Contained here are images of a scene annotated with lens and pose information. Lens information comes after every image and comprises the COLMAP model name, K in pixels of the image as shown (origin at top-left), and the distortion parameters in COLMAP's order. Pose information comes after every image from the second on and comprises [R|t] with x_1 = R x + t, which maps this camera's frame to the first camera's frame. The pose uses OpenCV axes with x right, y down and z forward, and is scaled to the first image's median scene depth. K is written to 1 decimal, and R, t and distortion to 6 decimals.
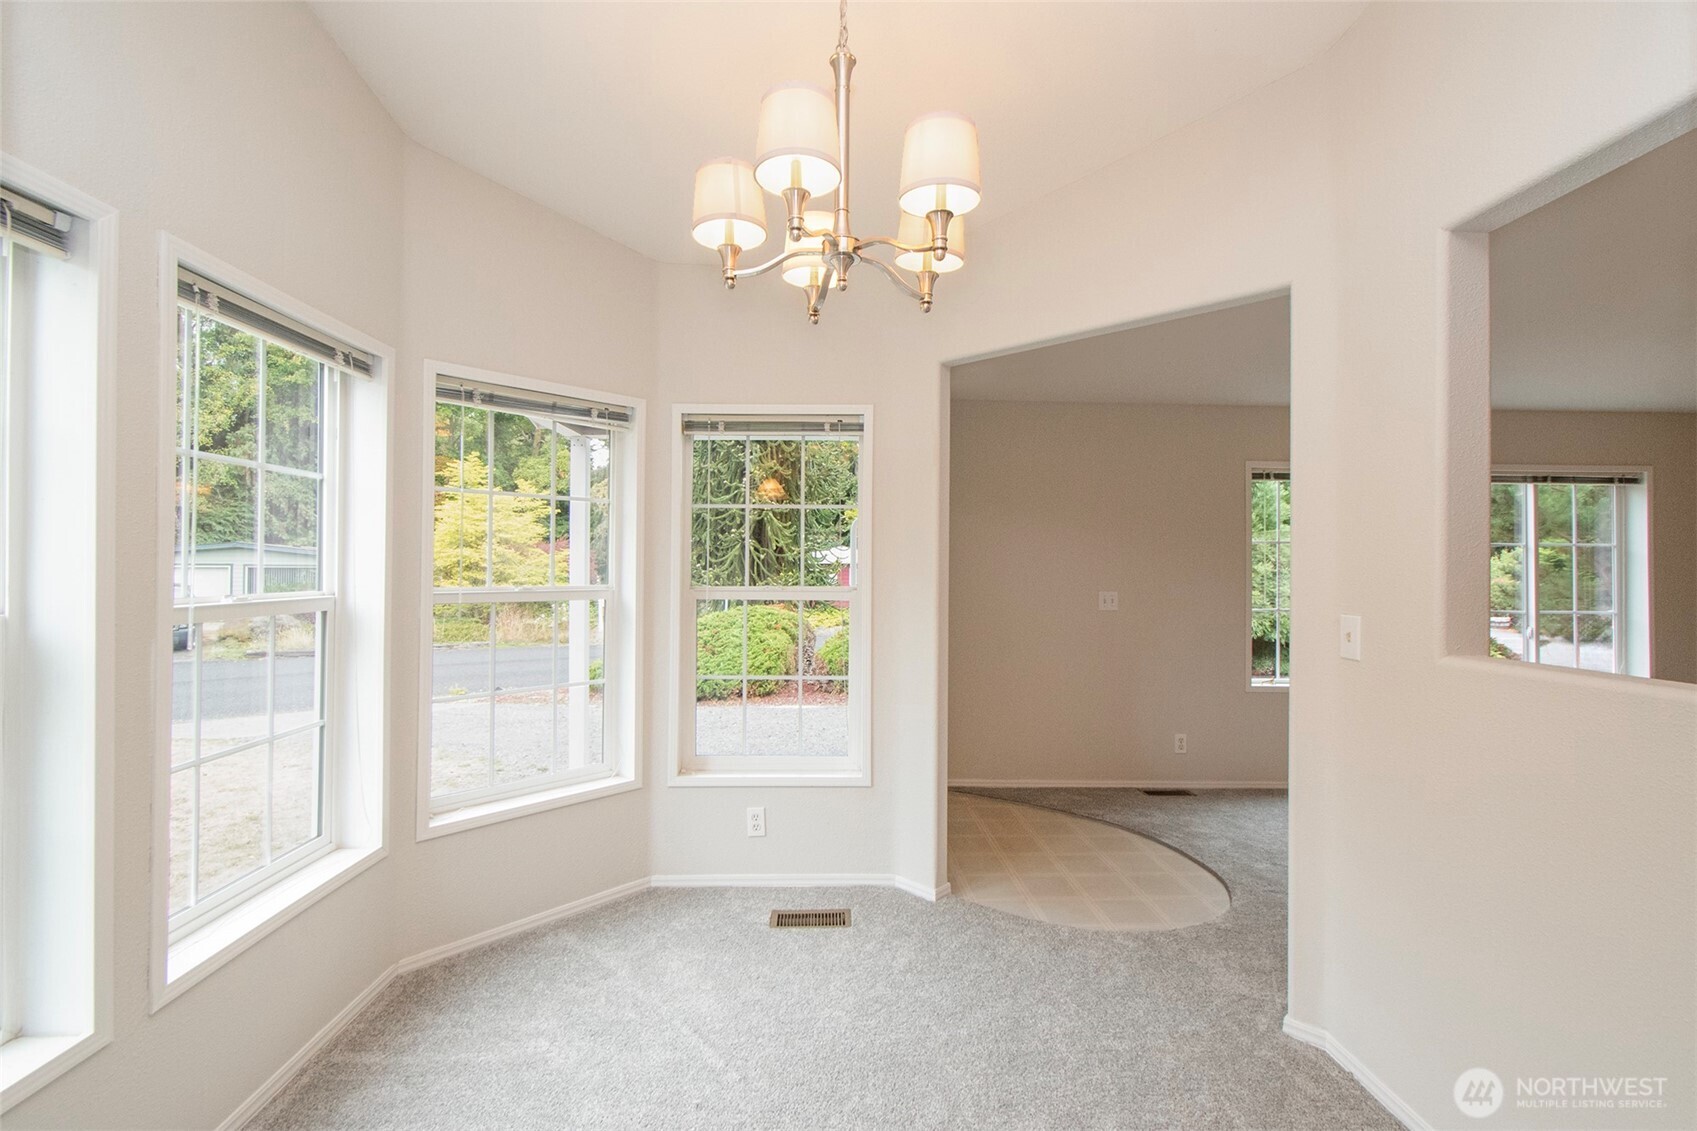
lens RADIAL K [[747.8, 0, 849.7], [0, 747.8, 580.2], [0, 0, 1]] dist [-0.014929, -0.000228]
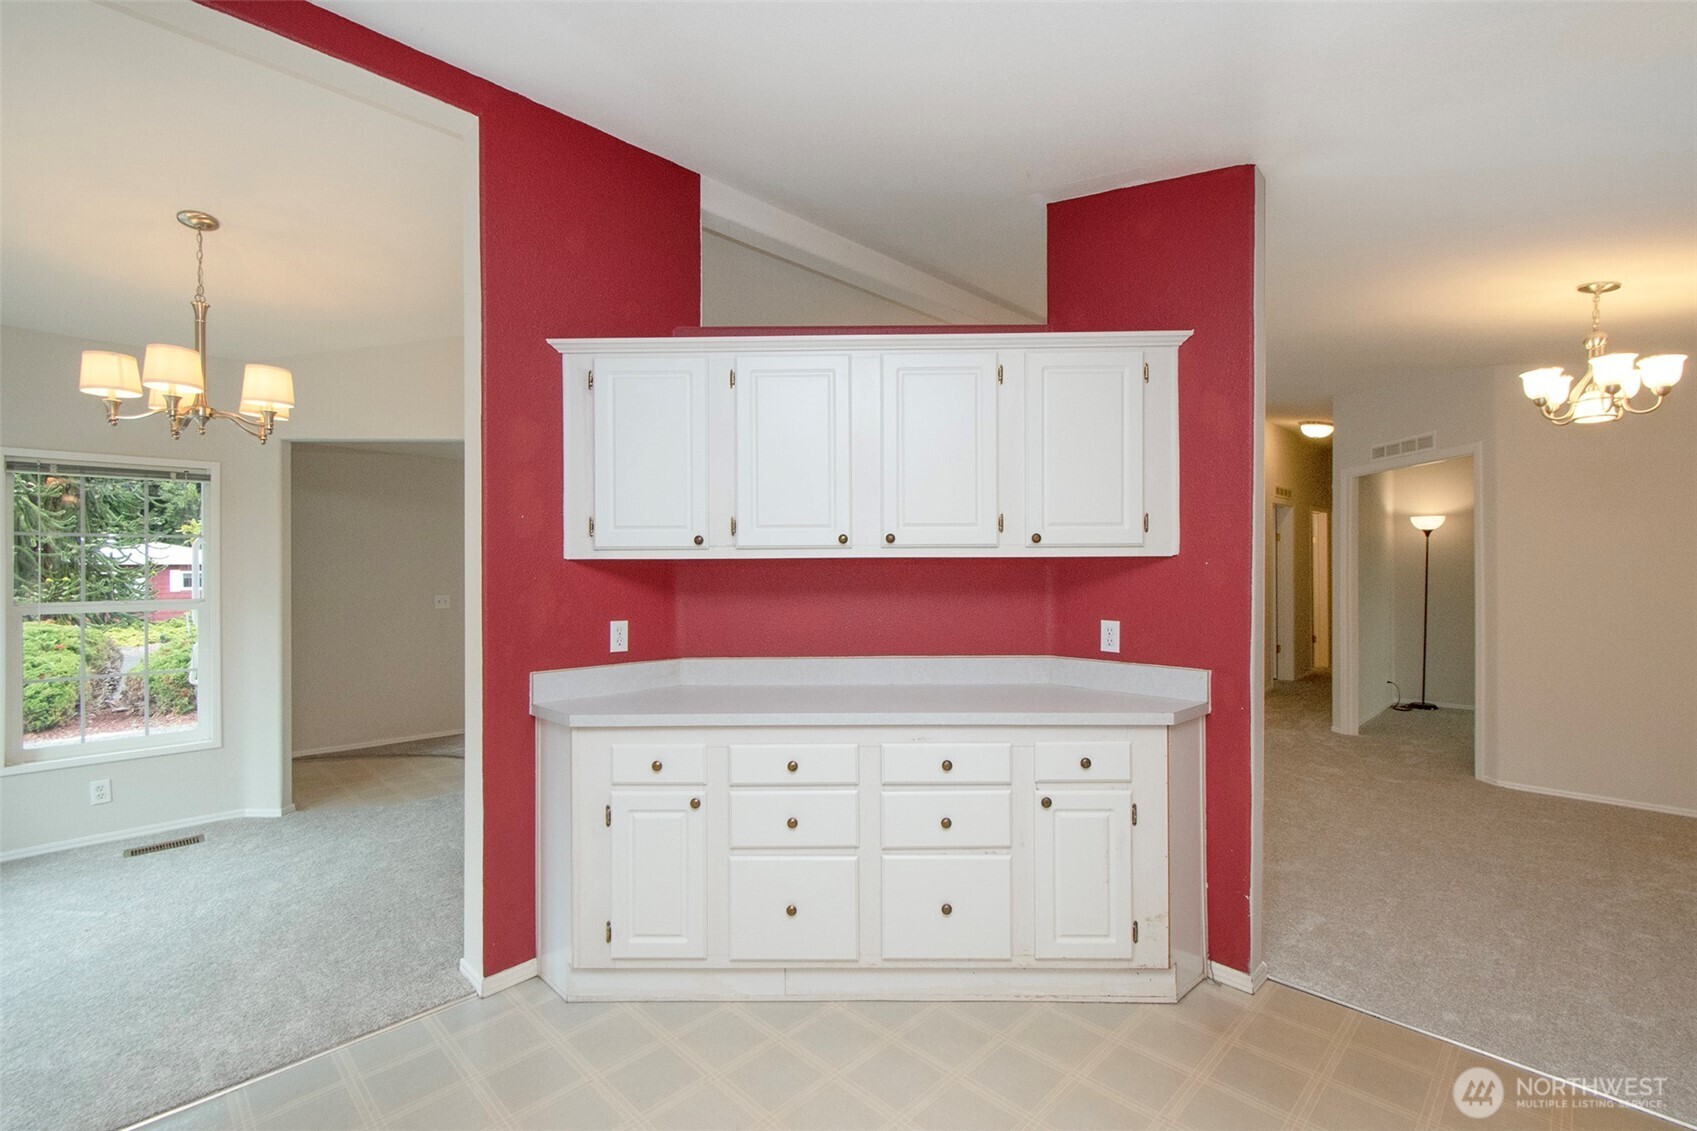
lens RADIAL K [[705.1, 0, 808.8], [0, 705.1, 570.9], [0, 0, 1]] dist [0.002043, 0.000005]
pose [[0.741541, -0.008879, 0.670849, -0.036589], [0.016680, 0.999847, -0.005204, -0.016489], [-0.670701, 0.015049, 0.741576, -0.646304]]
